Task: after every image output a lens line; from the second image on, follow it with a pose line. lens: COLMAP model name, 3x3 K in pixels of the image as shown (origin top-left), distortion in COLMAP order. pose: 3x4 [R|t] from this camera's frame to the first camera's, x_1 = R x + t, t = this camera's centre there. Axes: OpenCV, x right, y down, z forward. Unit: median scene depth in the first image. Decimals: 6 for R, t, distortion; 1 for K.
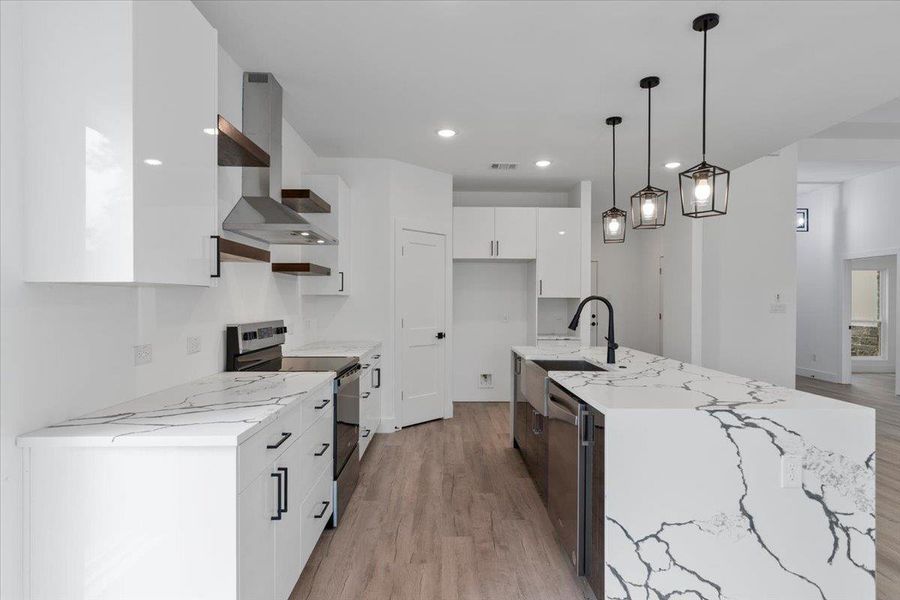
lens RADIAL K [[482.8, 0, 454.6], [0, 482.8, 304.9], [0, 0, 1]] dist [0.001803, -0.000043]
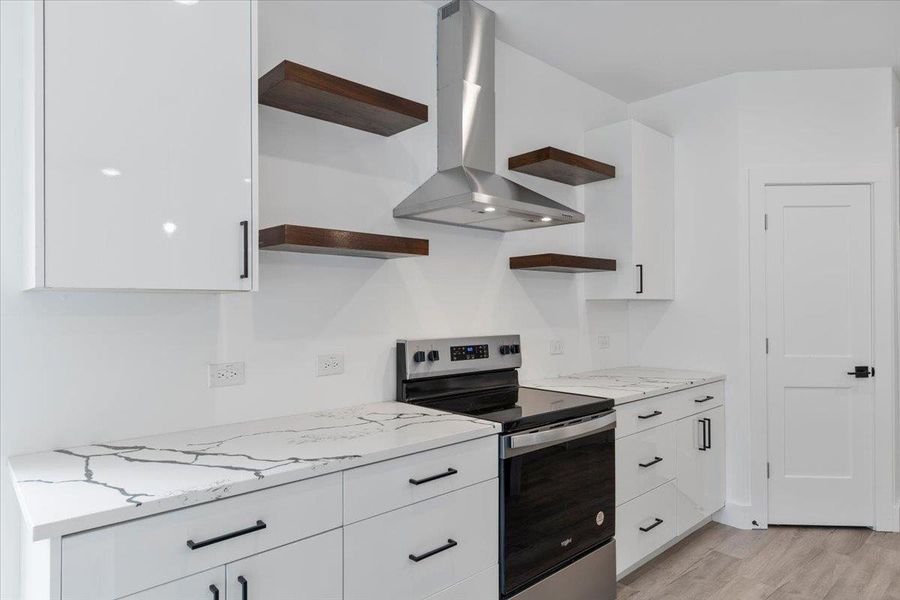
lens RADIAL K [[539.4, 0, 448.6], [0, 539.4, 302.3], [0, 0, 1]] dist [0.001947, 0.001115]
pose [[0.661966, -0.013178, -0.749418, 0.209256], [-0.001160, 0.999826, -0.018606, -0.002823], [0.749533, 0.013186, 0.661836, 0.454942]]
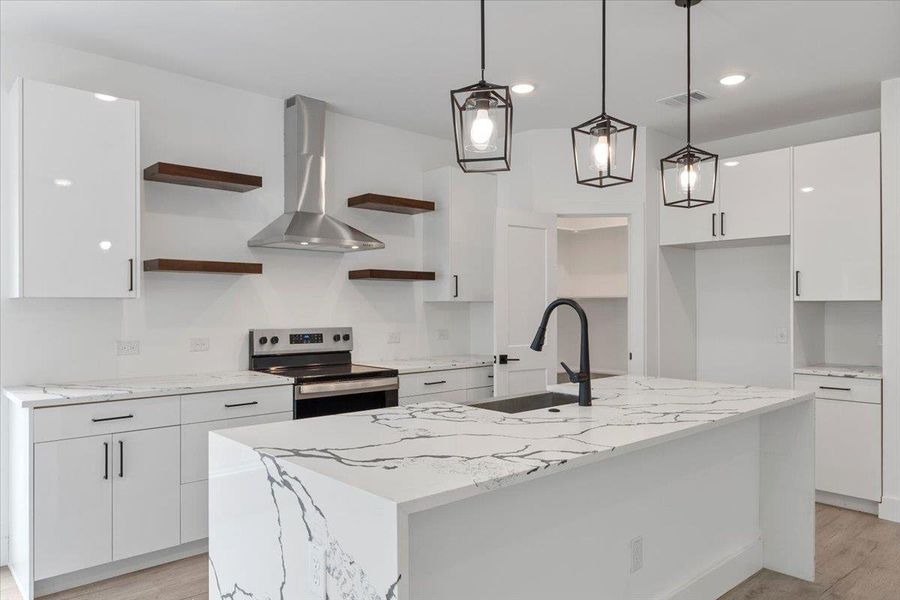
lens RADIAL K [[621.8, 0, 452.5], [0, 621.8, 307.4], [0, 0, 1]] dist [-0.000336, -0.007386]
pose [[0.659183, -0.005195, -0.751965, 0.880749], [-0.002736, 0.999953, -0.009307, 0.001493], [0.751978, 0.008192, 0.659138, 0.359862]]
